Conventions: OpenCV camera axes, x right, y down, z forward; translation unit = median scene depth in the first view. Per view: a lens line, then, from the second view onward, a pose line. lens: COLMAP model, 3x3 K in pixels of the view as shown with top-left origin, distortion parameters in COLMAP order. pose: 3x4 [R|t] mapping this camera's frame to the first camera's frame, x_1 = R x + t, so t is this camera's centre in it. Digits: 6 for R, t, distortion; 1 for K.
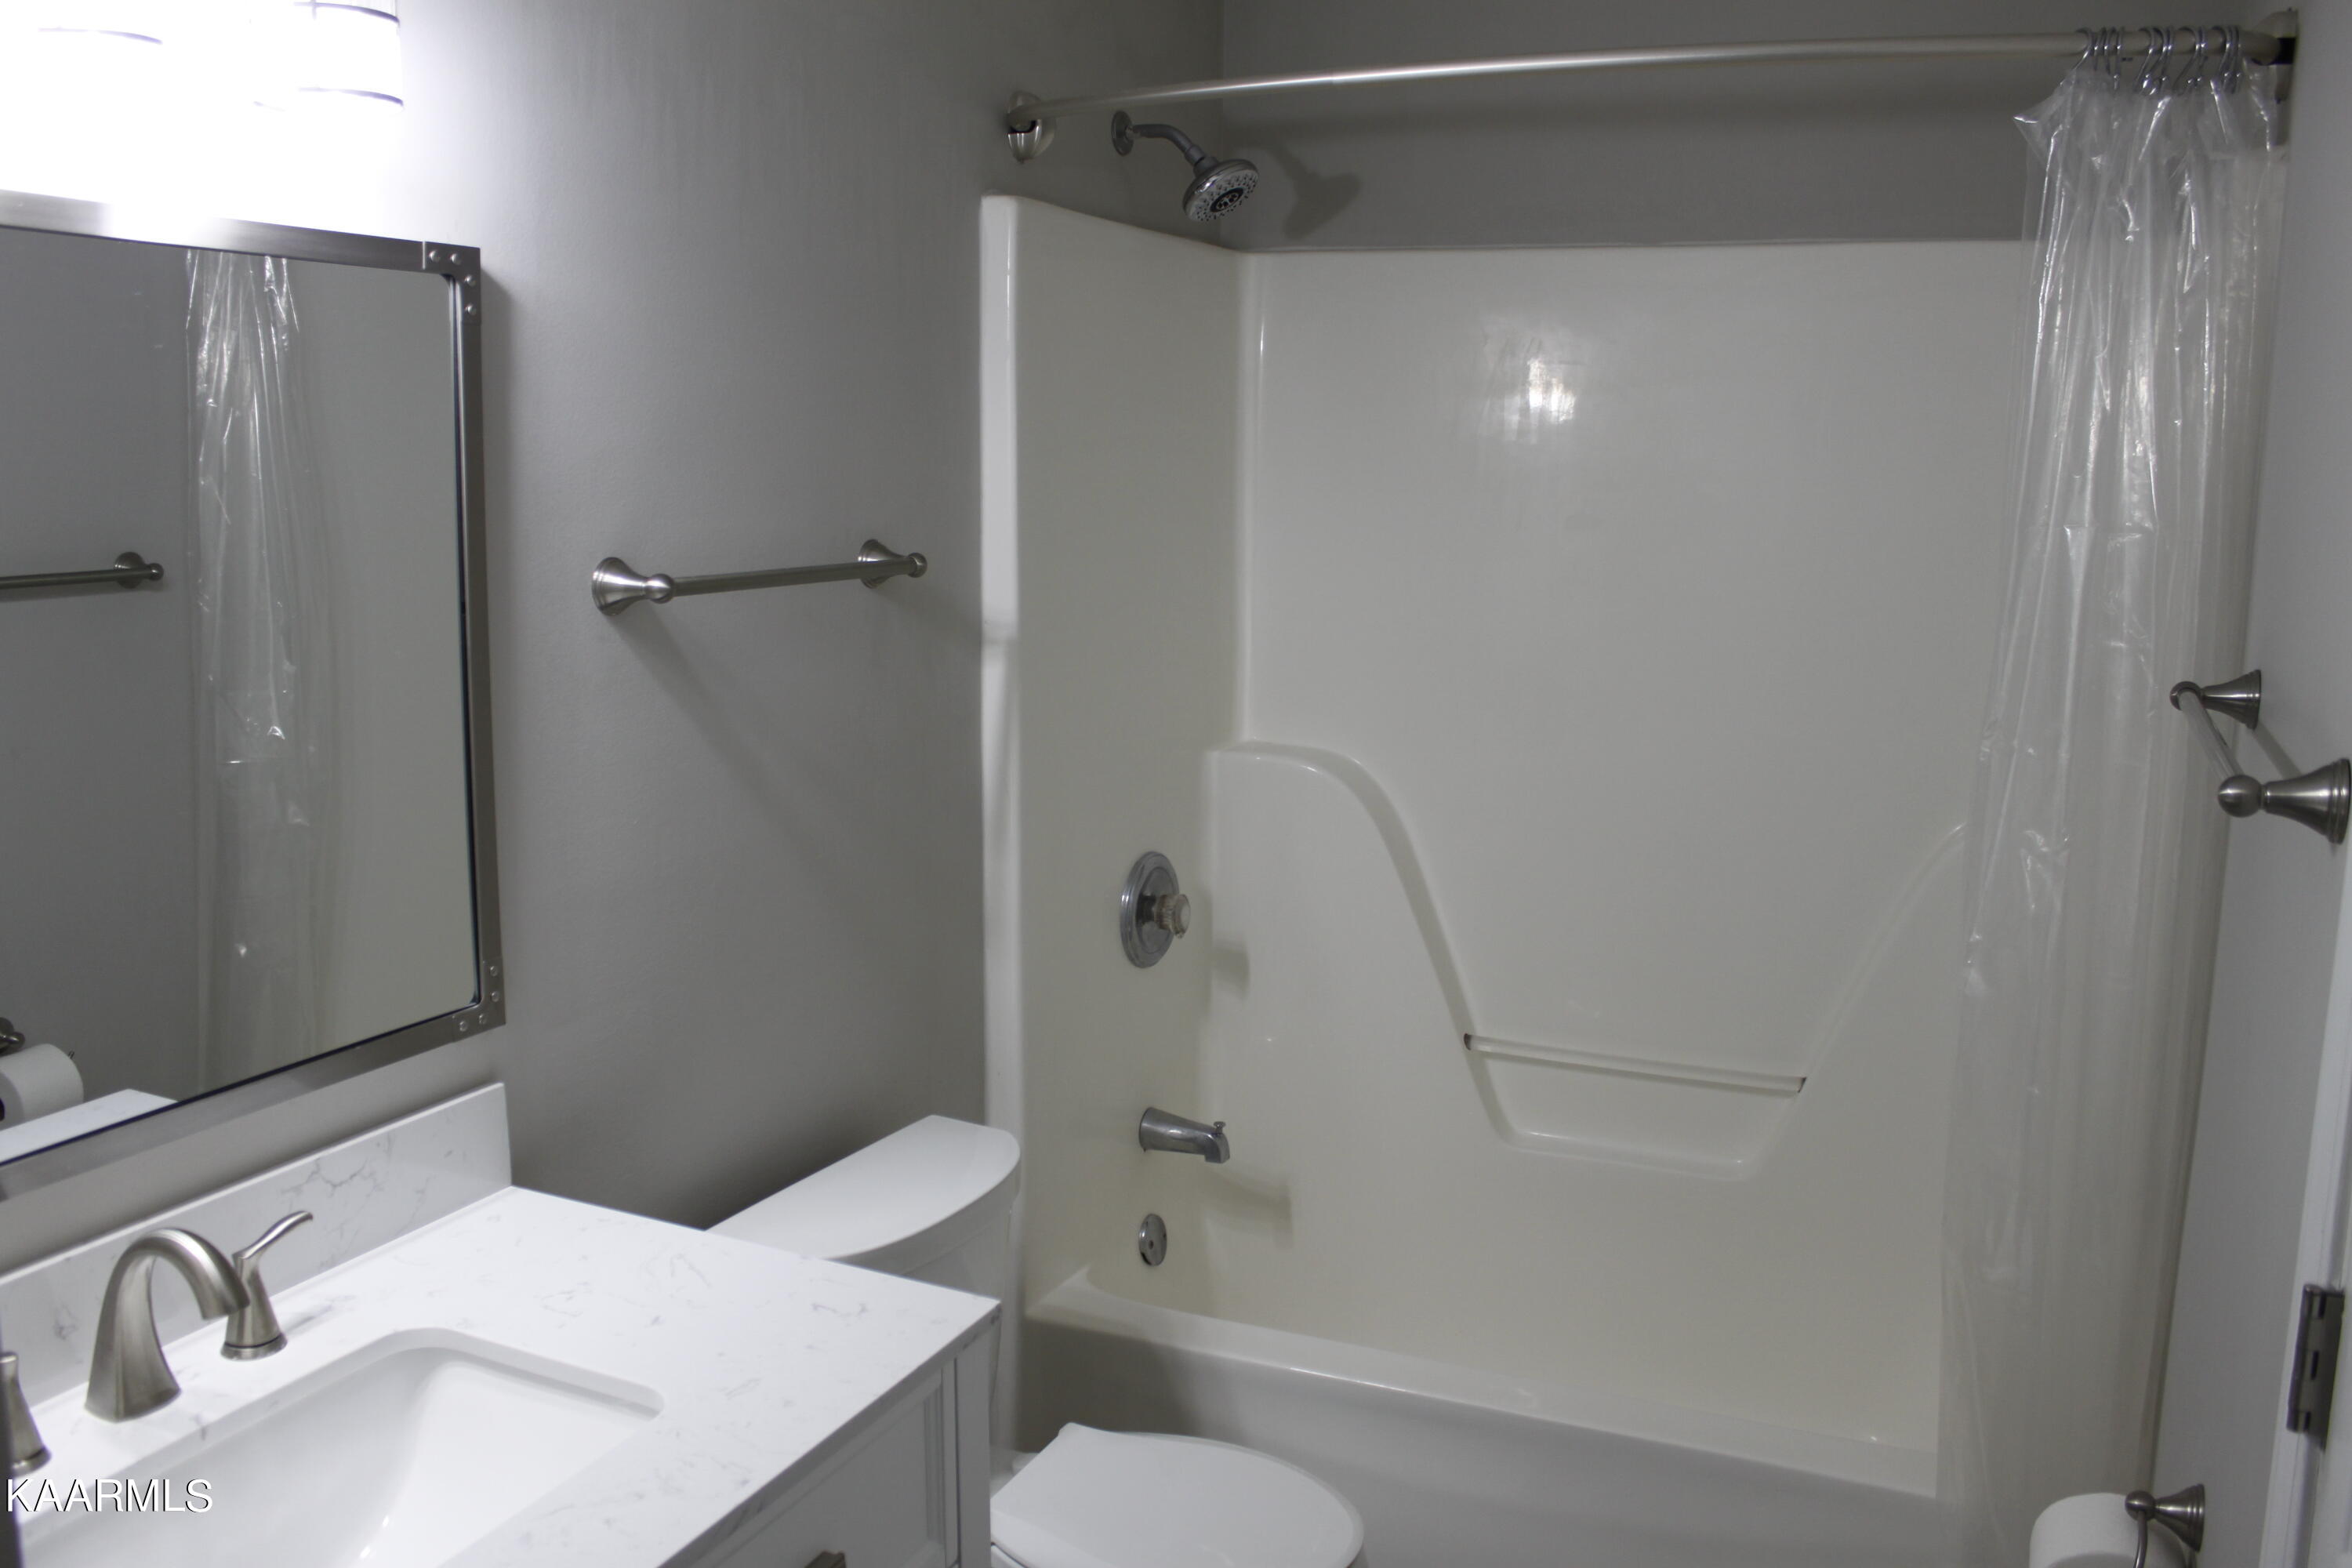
lens RADIAL K [[2012.7, 0, 1176.0], [0, 2012.7, 784.0], [0, 0, 1]] dist [-0.001716, -0.003072]
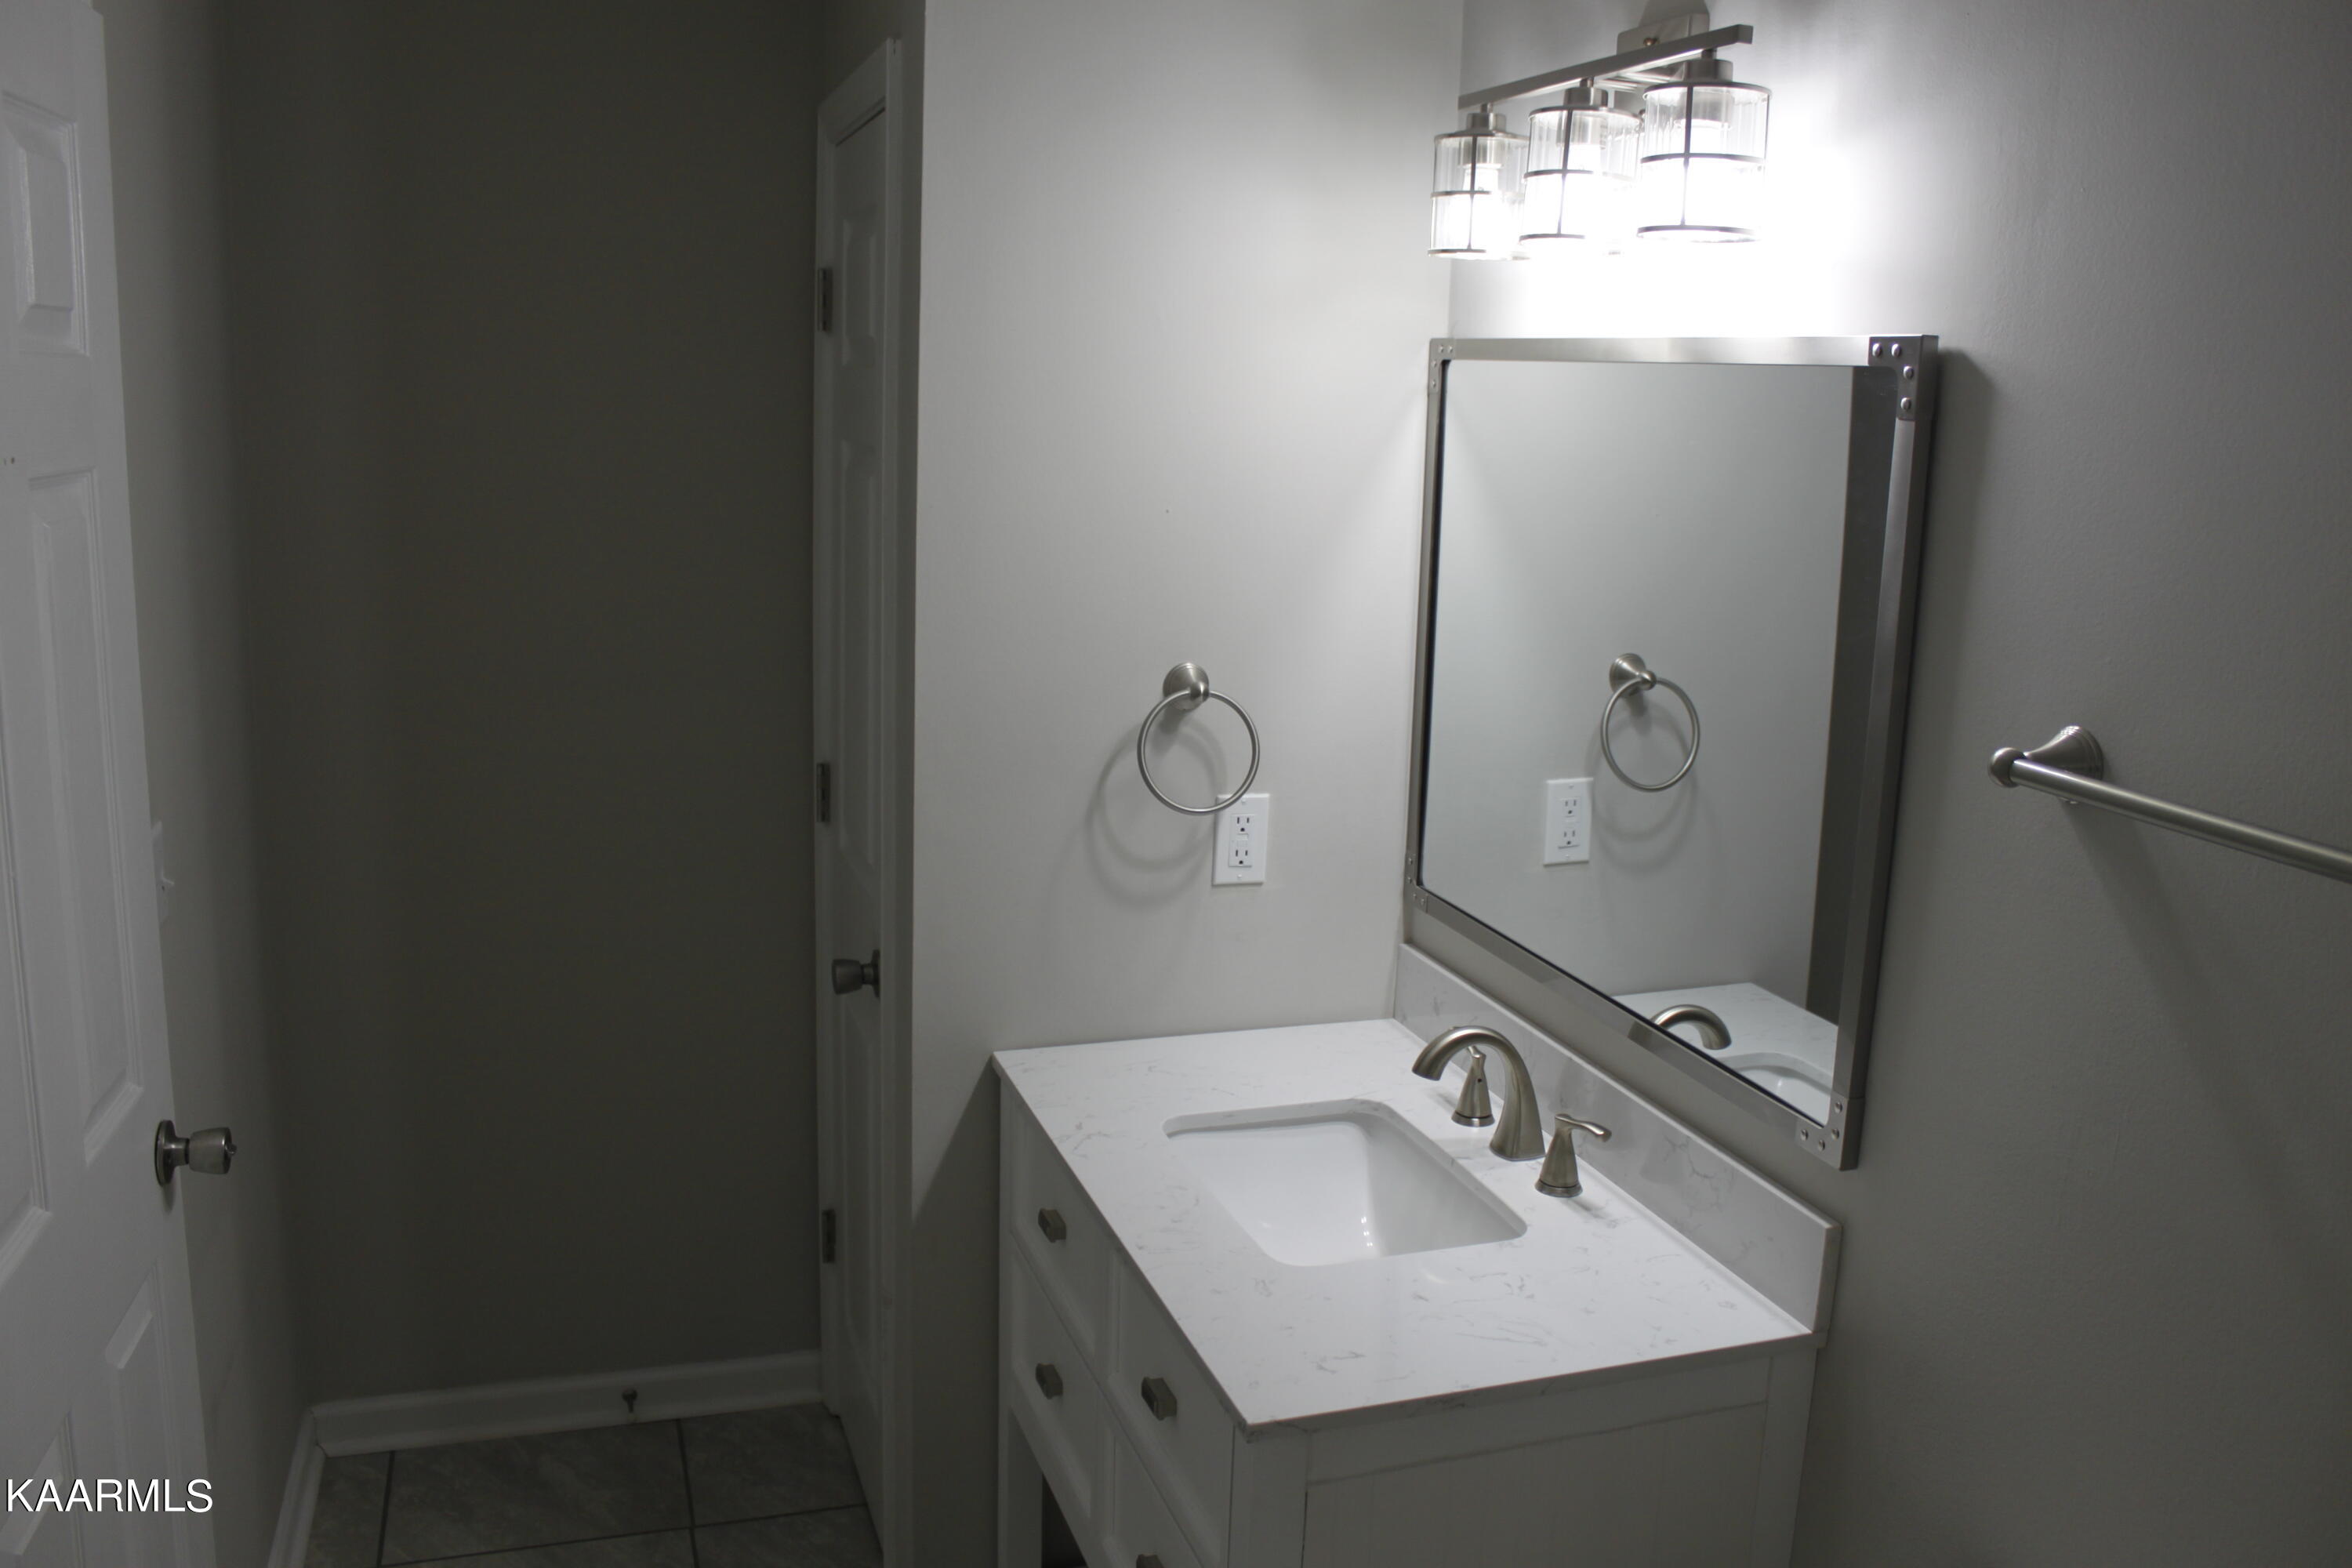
lens RADIAL K [[2012.7, 0, 1176.0], [0, 2012.7, 784.0], [0, 0, 1]] dist [-0.001716, -0.003072]
pose [[-0.731478, 0.107922, -0.673270, 0.590107], [-0.145359, 0.940018, 0.308606, -0.343675], [0.666191, 0.323604, -0.671915, 1.605134]]
